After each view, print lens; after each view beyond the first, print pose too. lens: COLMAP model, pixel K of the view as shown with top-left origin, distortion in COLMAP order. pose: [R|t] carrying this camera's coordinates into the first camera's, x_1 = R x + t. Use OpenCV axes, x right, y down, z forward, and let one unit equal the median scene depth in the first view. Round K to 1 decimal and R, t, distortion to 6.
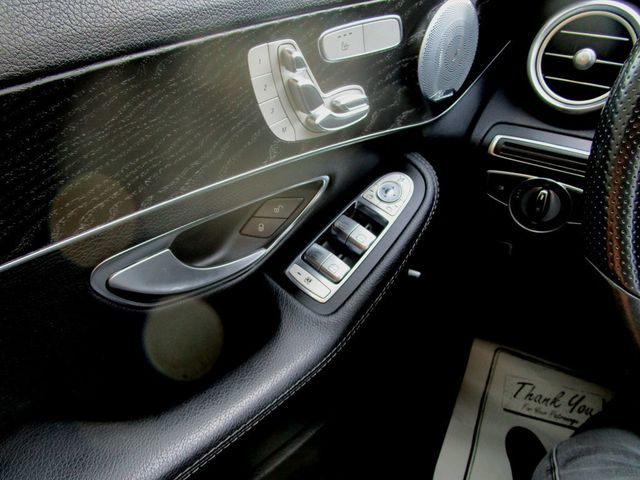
lens RADIAL K [[461.0, 0, 320.0], [0, 461.0, 240.0], [0, 0, 1]] dist [-0.028568, 0.018491]
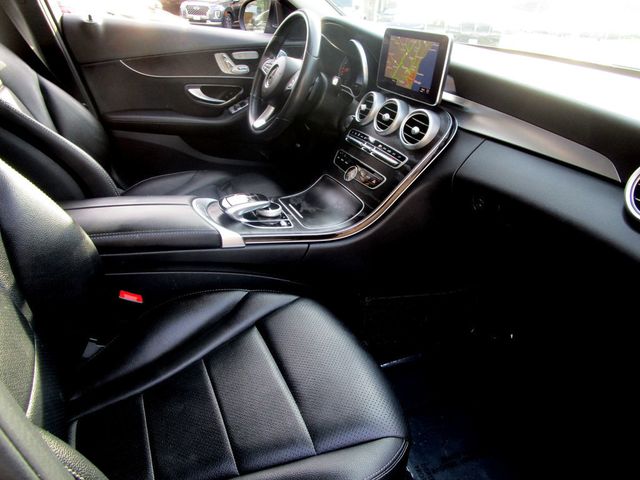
lens RADIAL K [[461.0, 0, 320.0], [0, 461.0, 240.0], [0, 0, 1]] dist [-0.028568, 0.018491]
pose [[0.894802, 0.213960, -0.391856, 3.085351], [-0.256240, 0.964854, -0.058296, 1.517569], [0.365611, 0.152573, 0.918178, -2.868873]]
